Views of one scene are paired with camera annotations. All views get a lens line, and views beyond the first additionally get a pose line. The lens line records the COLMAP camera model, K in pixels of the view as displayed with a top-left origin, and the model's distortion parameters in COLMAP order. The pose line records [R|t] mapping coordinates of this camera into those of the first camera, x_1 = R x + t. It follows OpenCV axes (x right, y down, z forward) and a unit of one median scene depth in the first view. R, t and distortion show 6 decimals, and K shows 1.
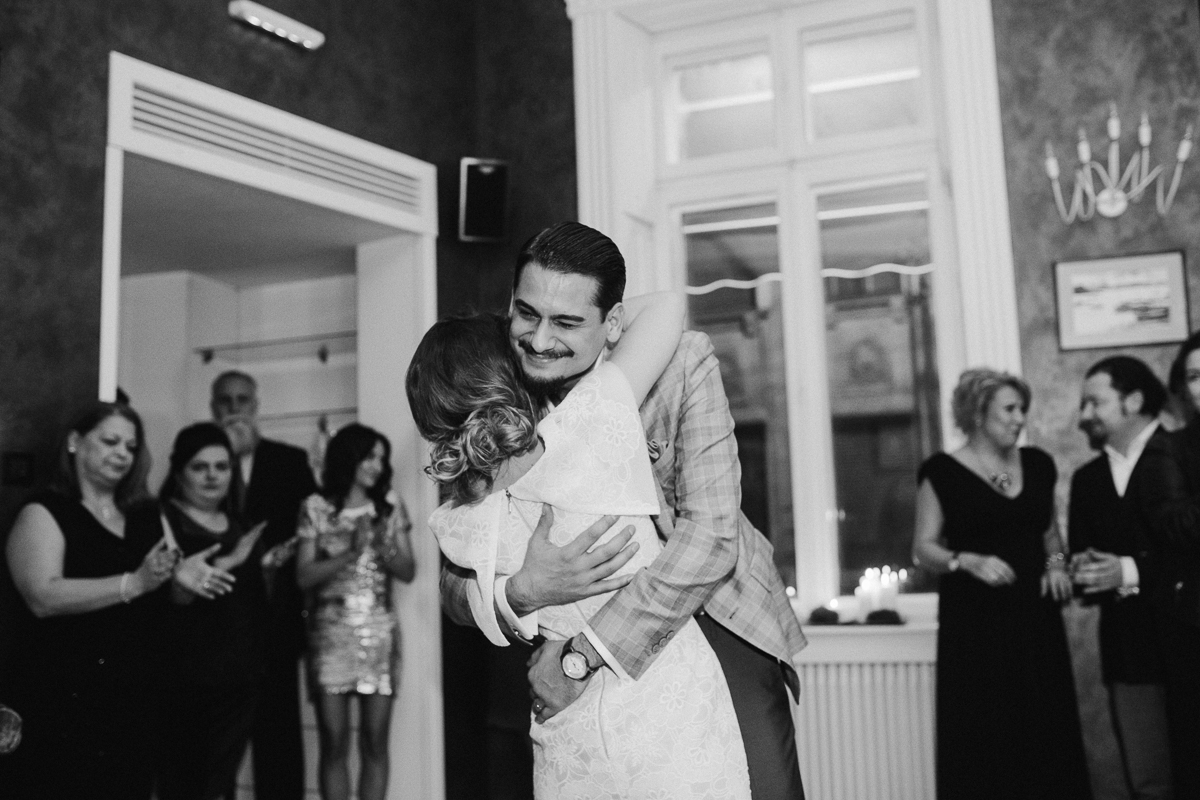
lens RADIAL K [[1140.2, 0, 600.1], [0, 1140.2, 399.9], [0, 0, 1]] dist [-0.025525, 0.000000]
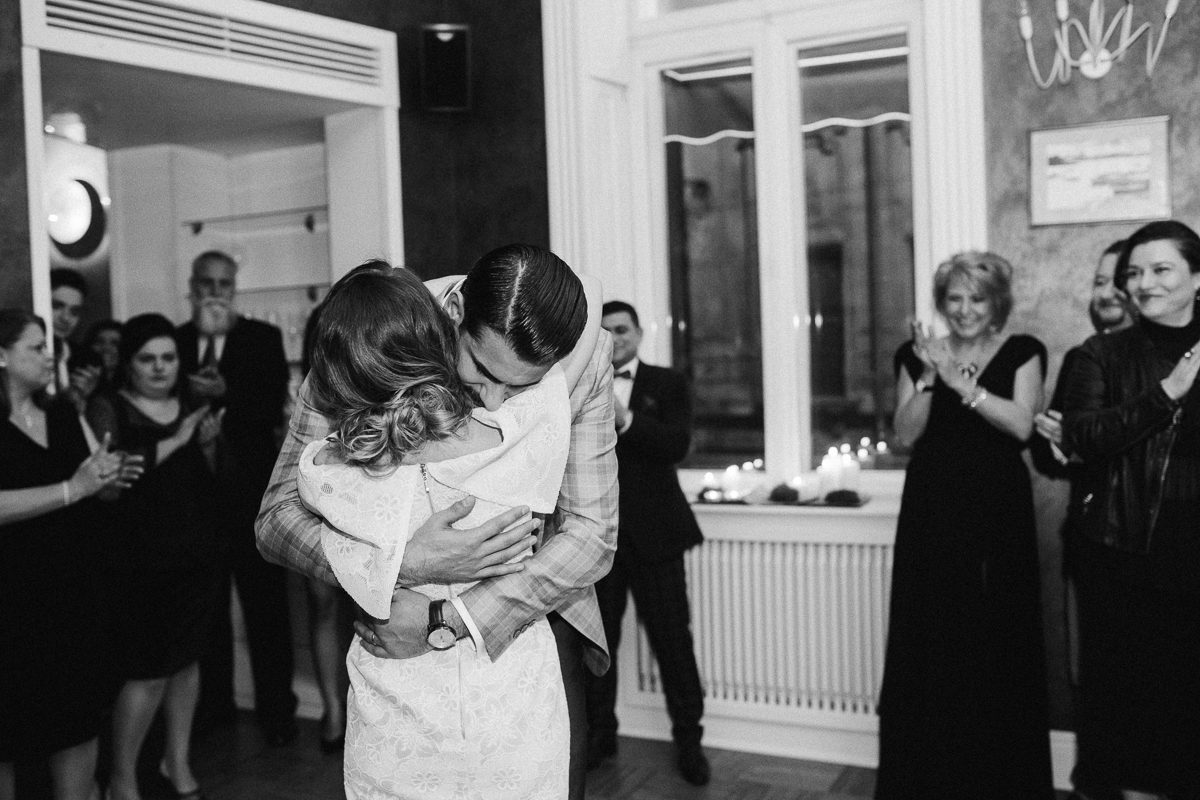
lens RADIAL K [[1140.2, 0, 599.3], [0, 1140.2, 391.6], [0, 0, 1]] dist [-0.025525, 0.000000]
pose [[0.994970, 0.001352, -0.100162, 0.142315], [0.014581, 0.987305, 0.158167, -0.061569], [0.099104, -0.158832, 0.982319, 0.022047]]
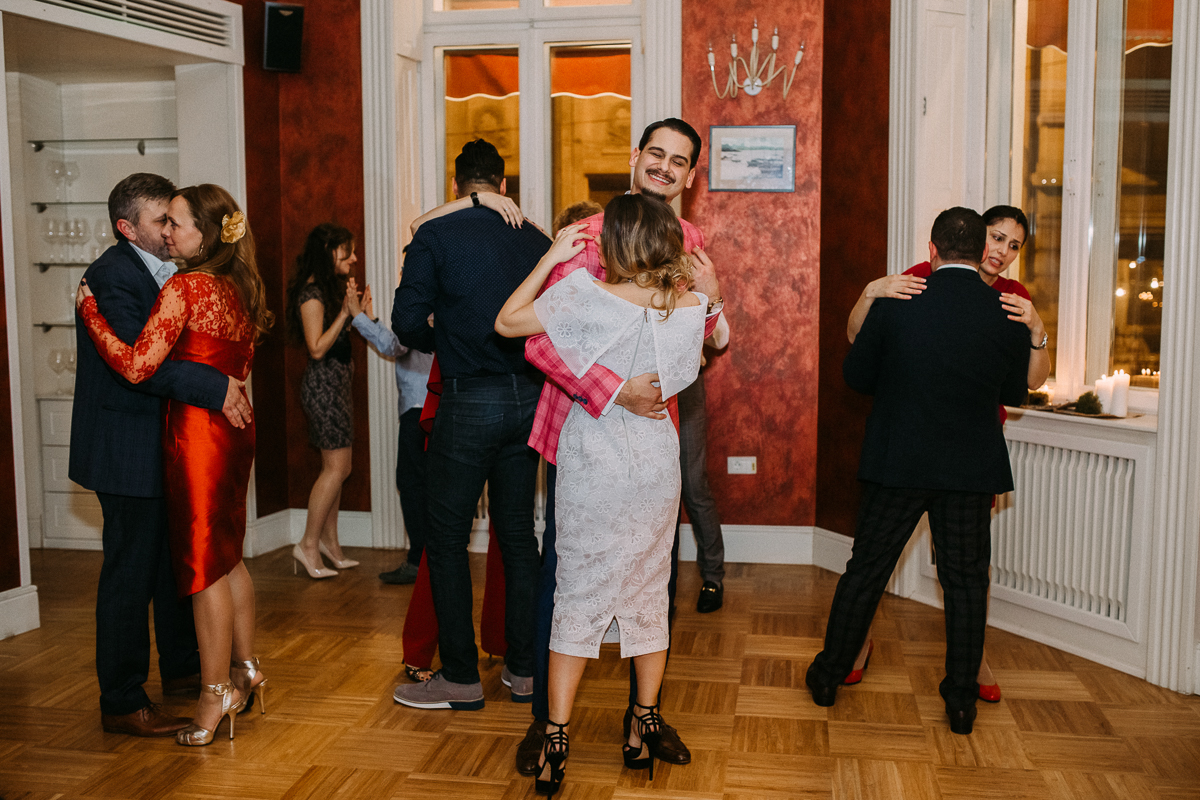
lens RADIAL K [[1140.2, 0, 617.5], [0, 1140.2, 398.8], [0, 0, 1]] dist [-0.025525, 0.000000]
pose [[0.976741, 0.007685, 0.214283, -0.009315], [-0.056879, 0.972842, 0.224373, -0.101638], [-0.206739, -0.231343, 0.950652, -0.380822]]
